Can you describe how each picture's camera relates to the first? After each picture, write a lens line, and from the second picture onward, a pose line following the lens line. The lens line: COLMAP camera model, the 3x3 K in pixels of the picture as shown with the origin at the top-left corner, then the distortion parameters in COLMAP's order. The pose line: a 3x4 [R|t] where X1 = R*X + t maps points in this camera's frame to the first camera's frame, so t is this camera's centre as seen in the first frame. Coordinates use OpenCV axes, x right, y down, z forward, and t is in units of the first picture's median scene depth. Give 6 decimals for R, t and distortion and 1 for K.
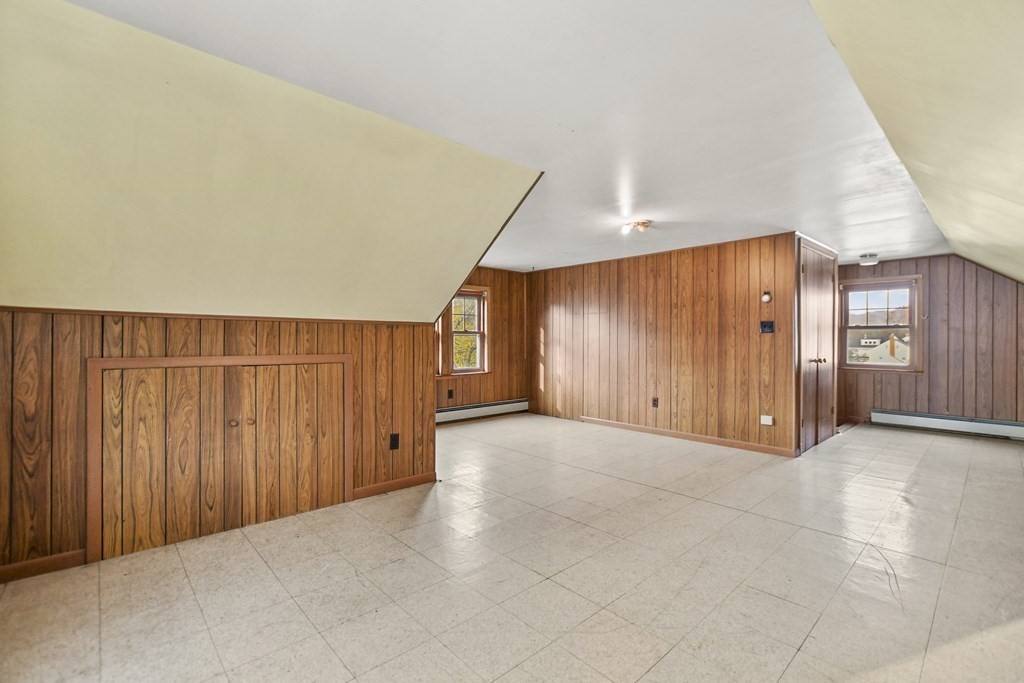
lens RADIAL K [[450.2, 0, 508.3], [0, 450.2, 336.3], [0, 0, 1]] dist [-0.010819, 0.001880]
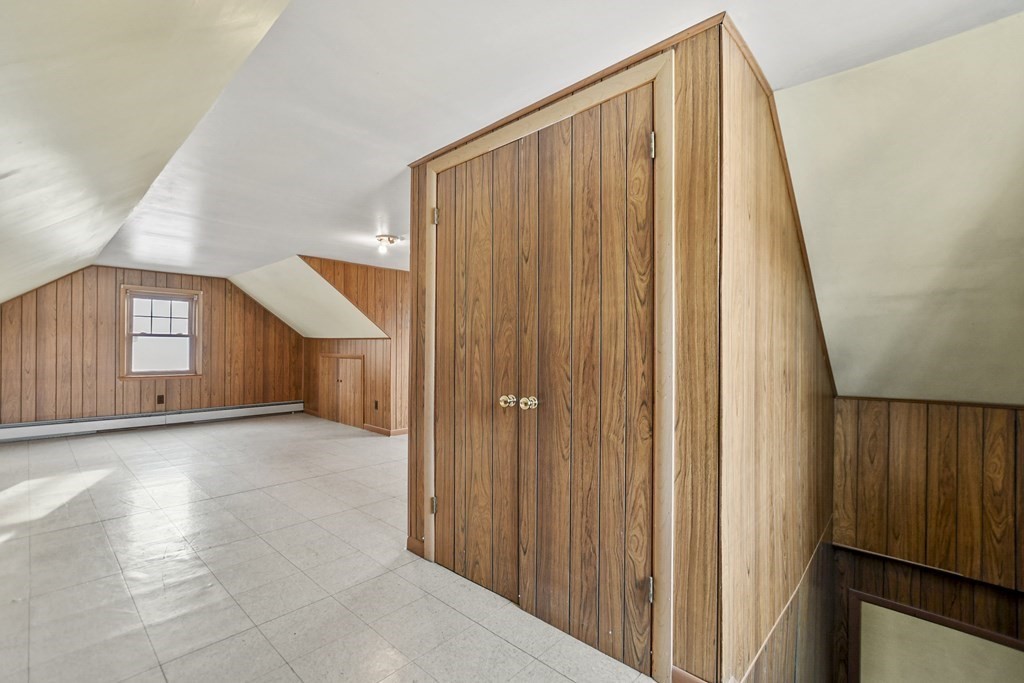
lens RADIAL K [[450.2, 0, 504.8], [0, 450.2, 344.6], [0, 0, 1]] dist [-0.010819, 0.001880]
pose [[0.082754, -0.006911, -0.996546, 1.695640], [-0.000982, 0.999975, -0.007017, 0.007919], [0.996570, 0.001559, 0.082745, 1.472943]]
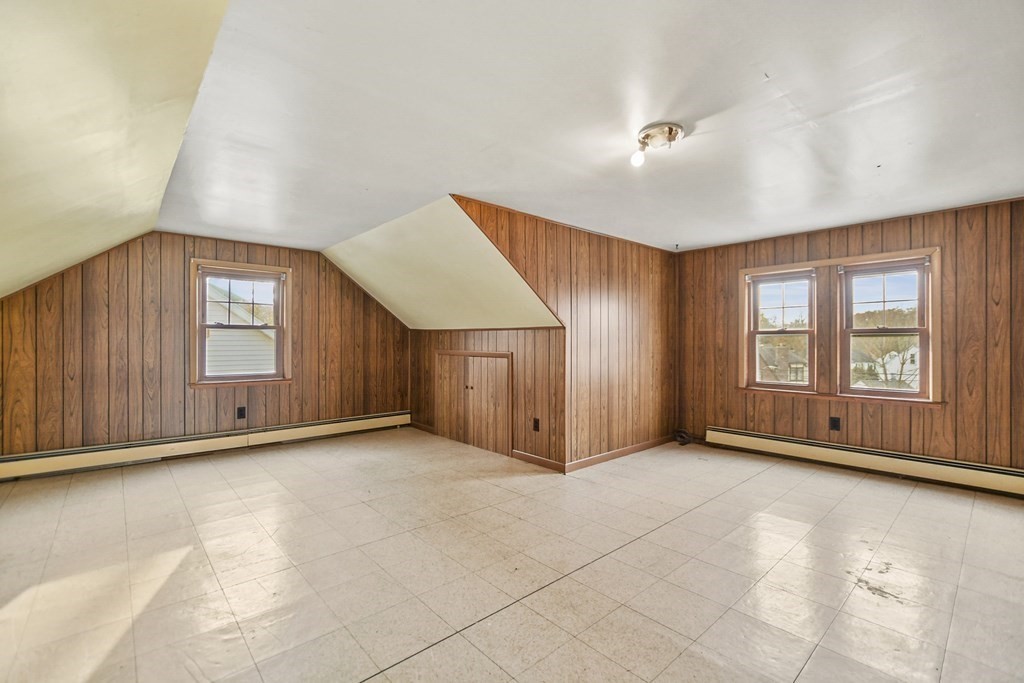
lens RADIAL K [[450.2, 0, 503.1], [0, 450.2, 340.4], [0, 0, 1]] dist [-0.010819, 0.001880]
pose [[-0.018638, -0.004442, -0.999816, 1.058742], [0.005349, 0.999975, -0.004542, 0.010002], [0.999812, -0.005433, -0.018614, 1.011852]]
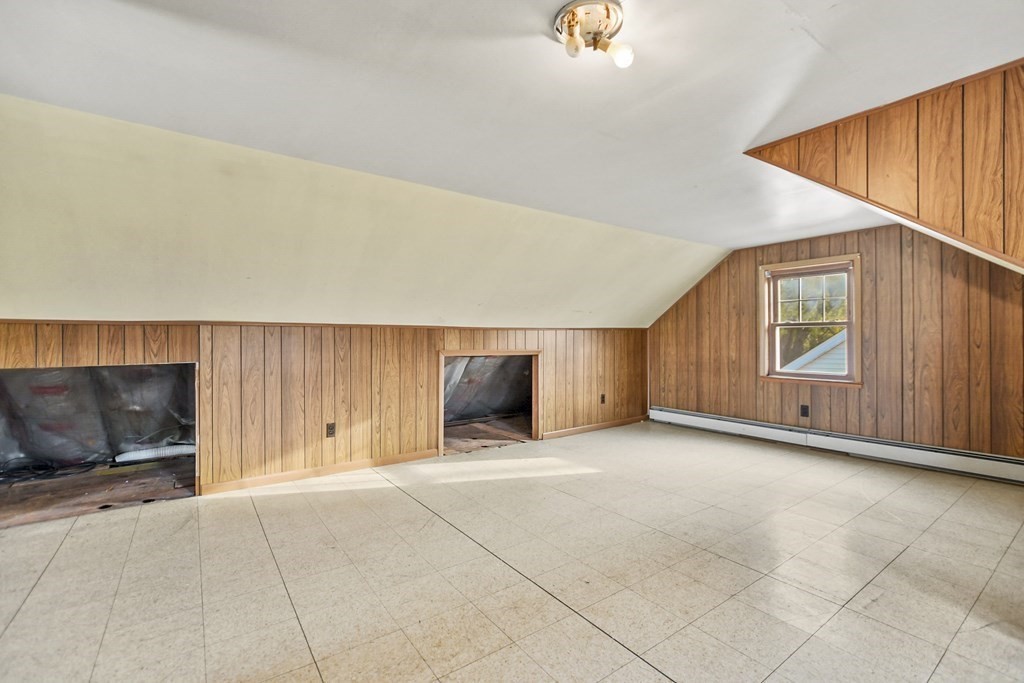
lens RADIAL K [[450.2, 0, 508.2], [0, 450.2, 339.0], [0, 0, 1]] dist [-0.010819, 0.001880]
pose [[-0.992607, 0.000344, 0.121372, 0.381203], [-0.000184, 0.999991, -0.004338, 0.007968], [-0.121373, -0.004328, -0.992598, 1.699950]]
